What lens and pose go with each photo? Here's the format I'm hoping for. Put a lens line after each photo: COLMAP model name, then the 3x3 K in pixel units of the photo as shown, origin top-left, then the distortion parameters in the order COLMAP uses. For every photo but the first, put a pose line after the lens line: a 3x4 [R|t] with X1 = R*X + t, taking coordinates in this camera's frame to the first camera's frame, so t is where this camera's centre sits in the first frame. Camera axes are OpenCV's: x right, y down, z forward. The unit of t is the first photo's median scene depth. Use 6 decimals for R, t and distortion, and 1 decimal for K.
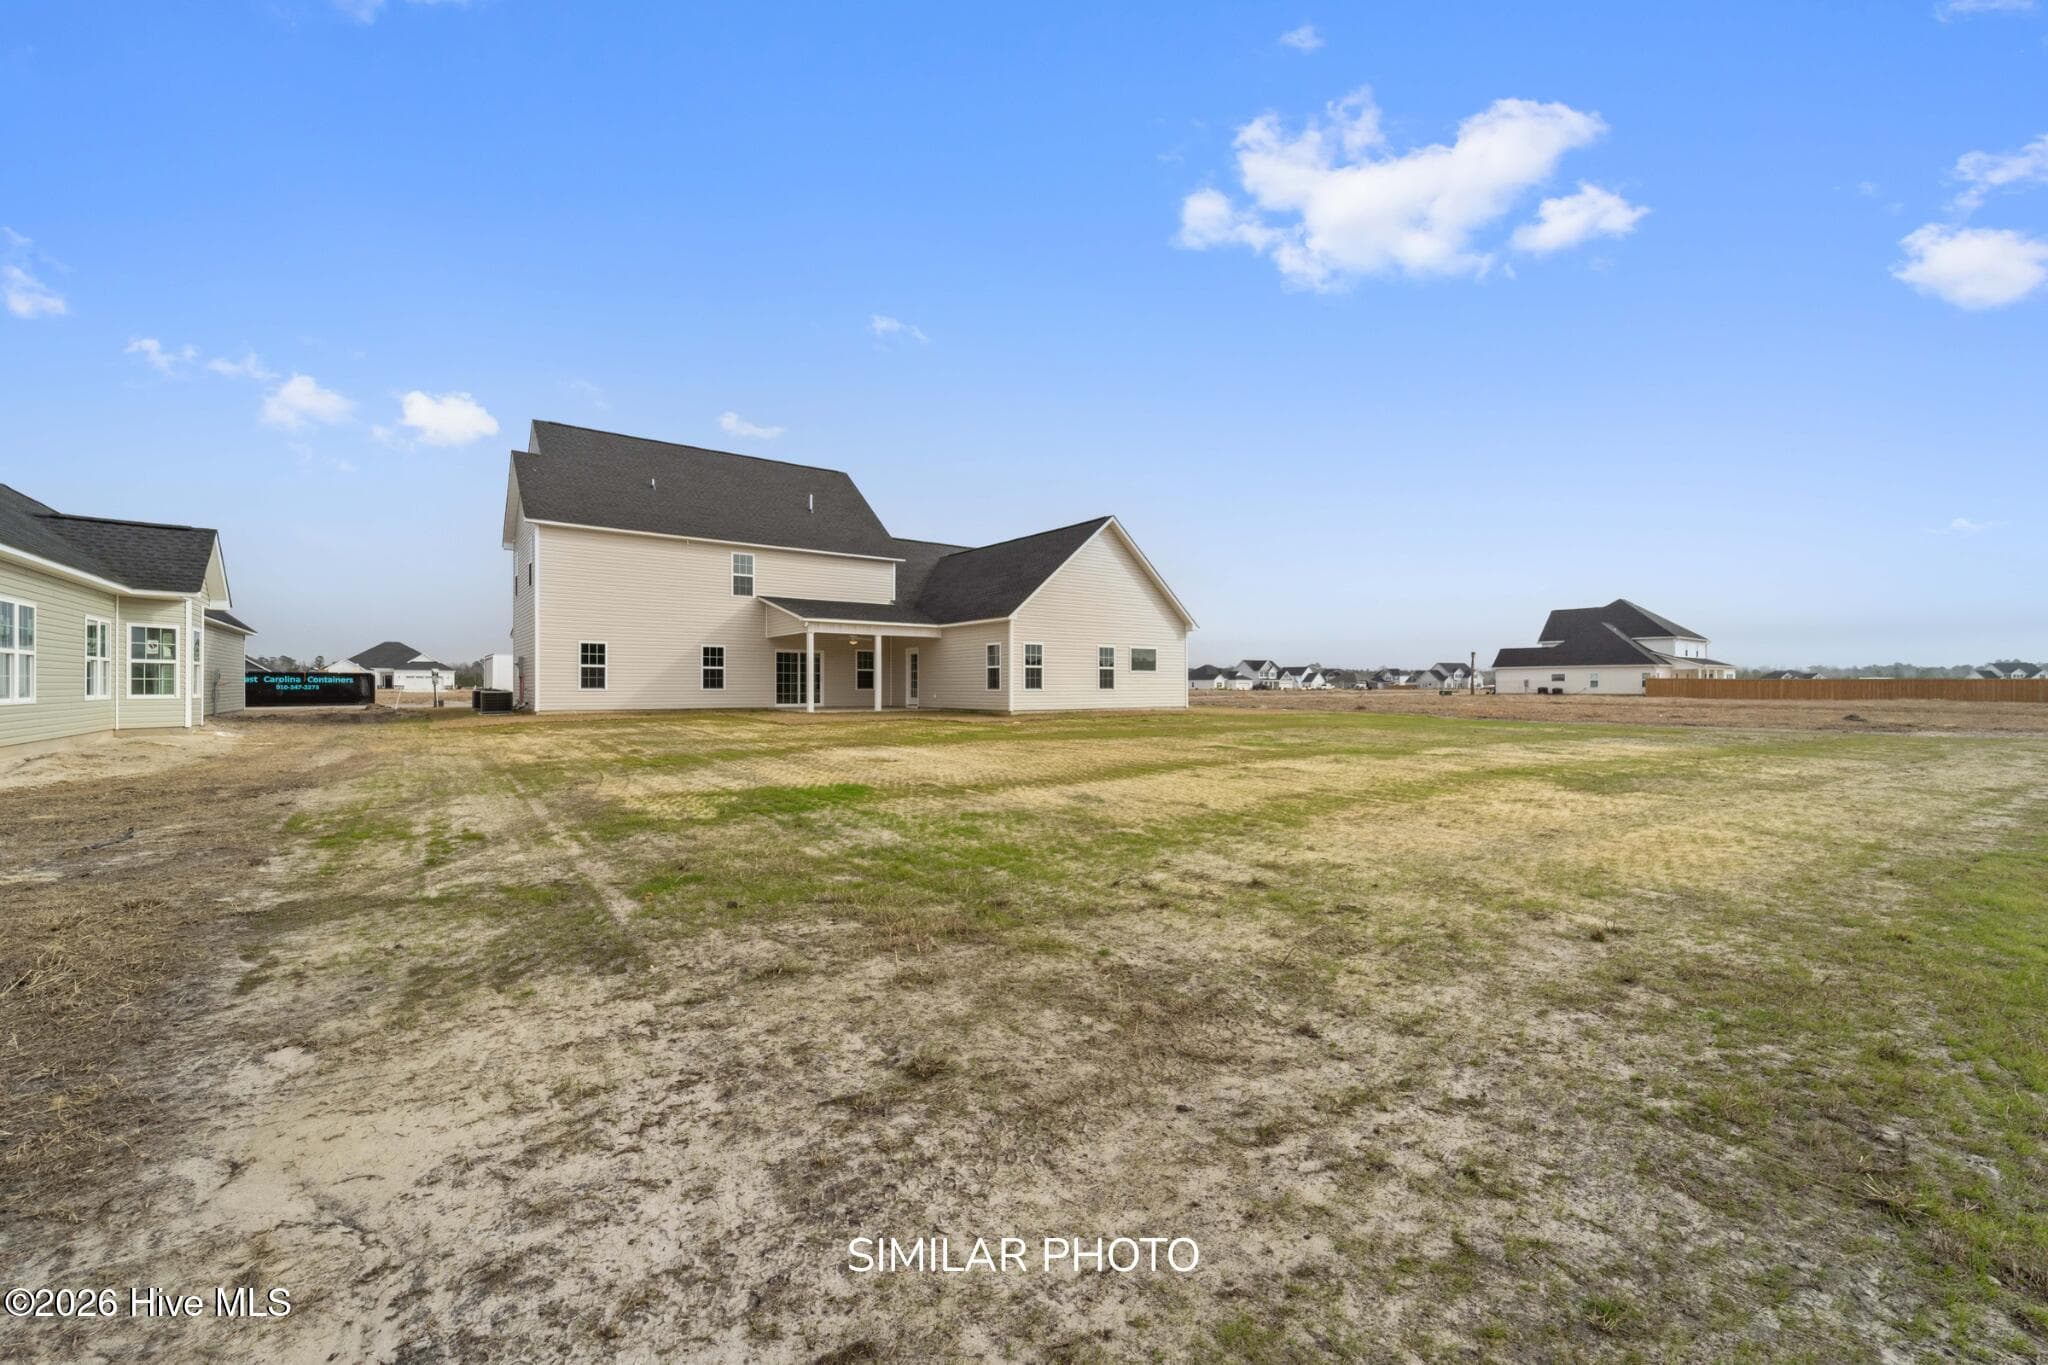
lens RADIAL K [[864.4, 0, 1005.2], [0, 864.4, 685.7], [0, 0, 1]] dist [0.012253, 0.000094]
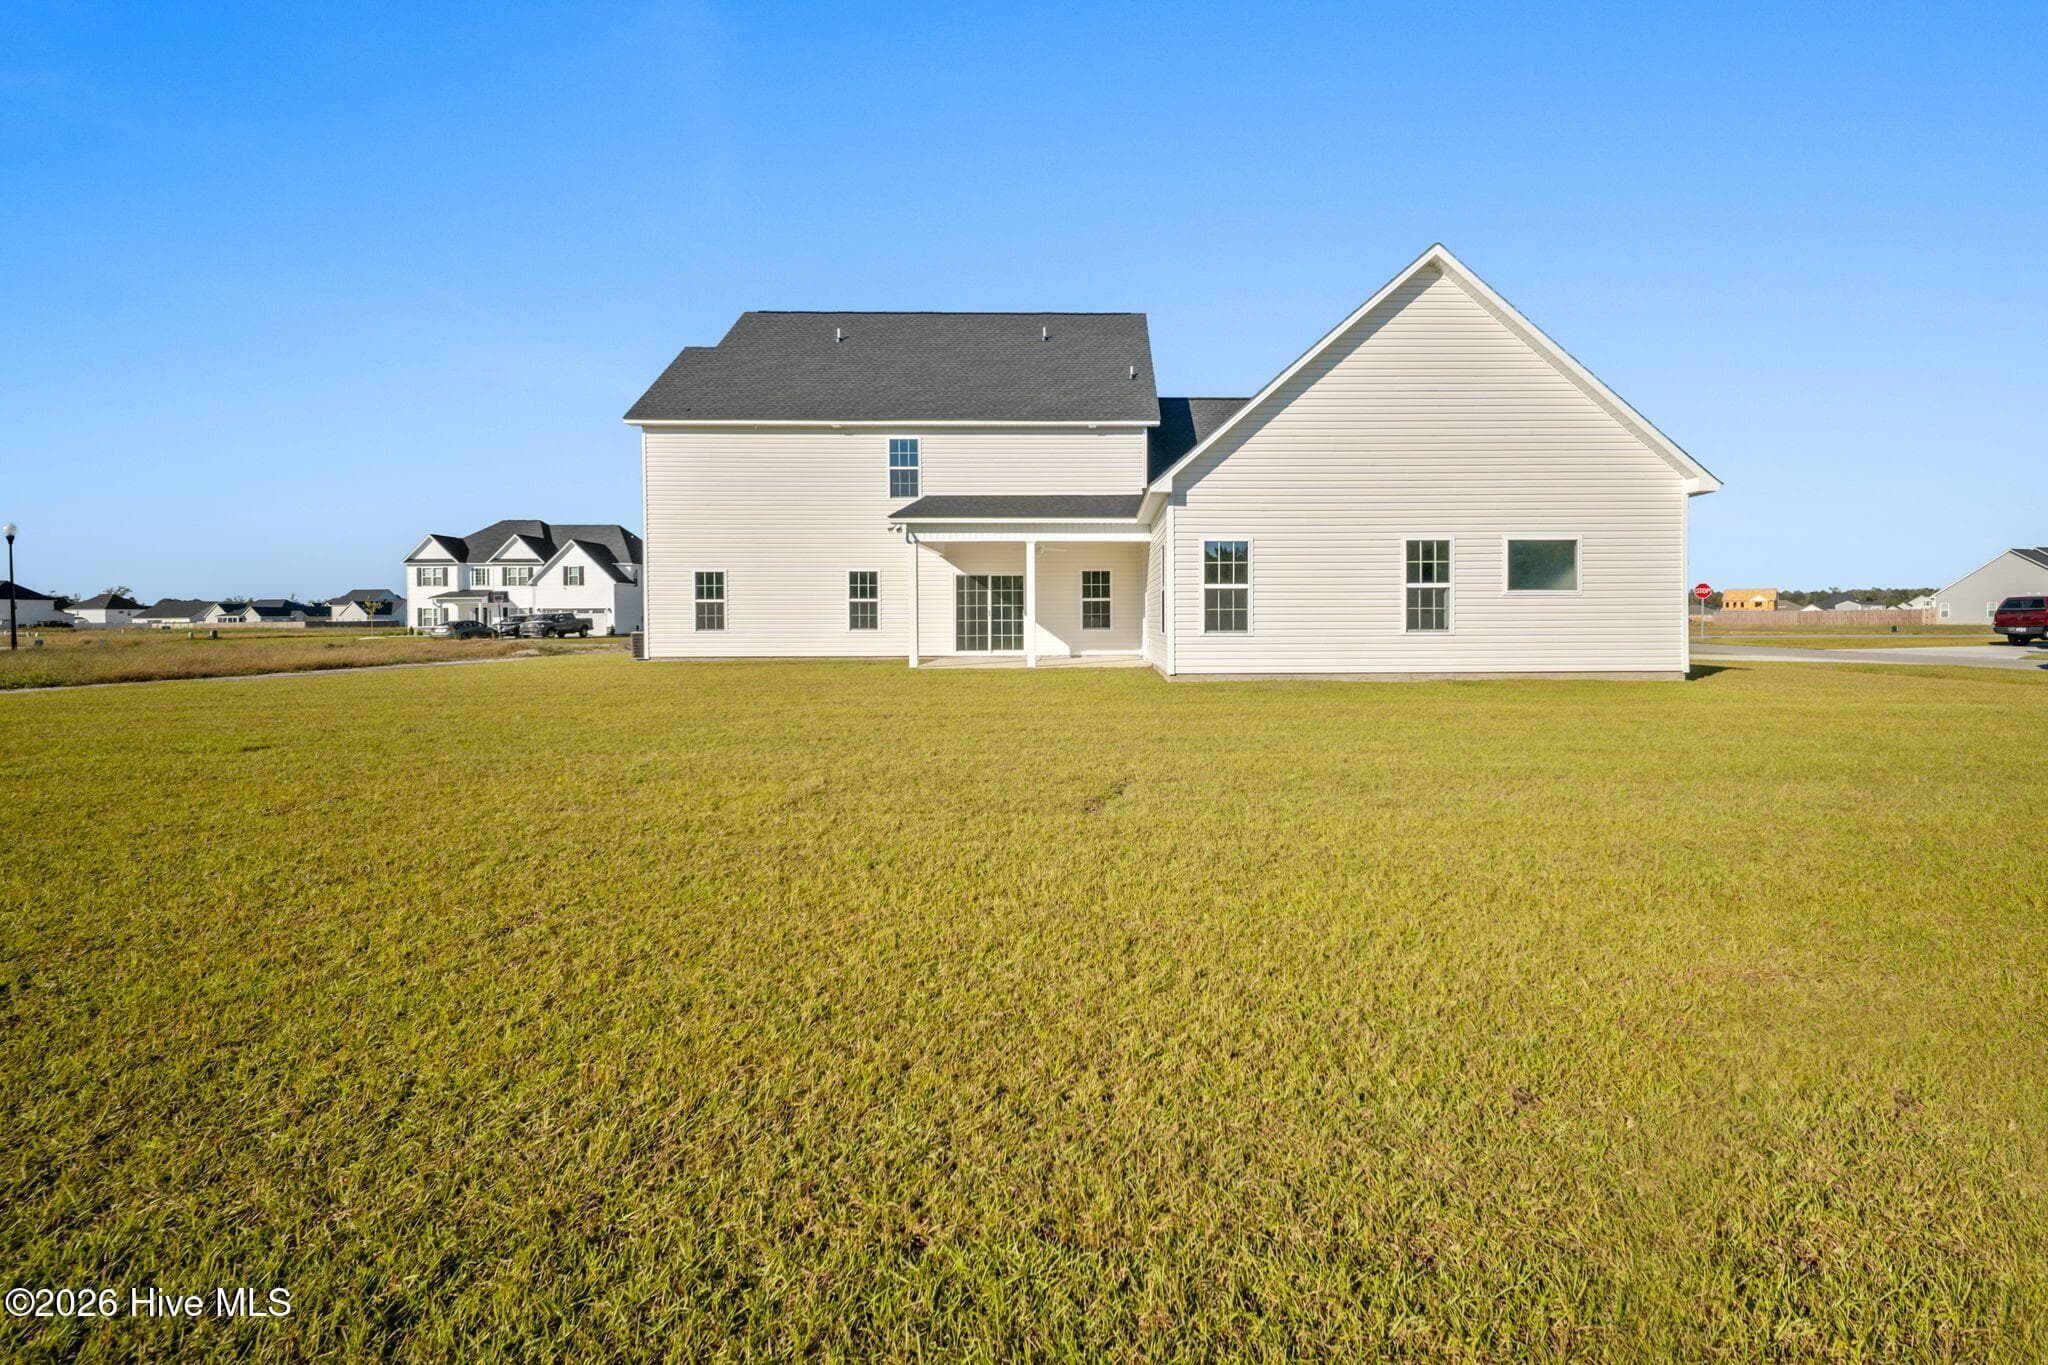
lens RADIAL K [[864.4, 0, 1106.7], [0, 864.4, 618.1], [0, 0, 1]] dist [0.012253, 0.000094]
pose [[0.813279, -0.007220, -0.581830, 0.246648], [0.011216, 0.999932, 0.003268, -0.005955], [0.581766, -0.009184, 0.813304, 0.535486]]
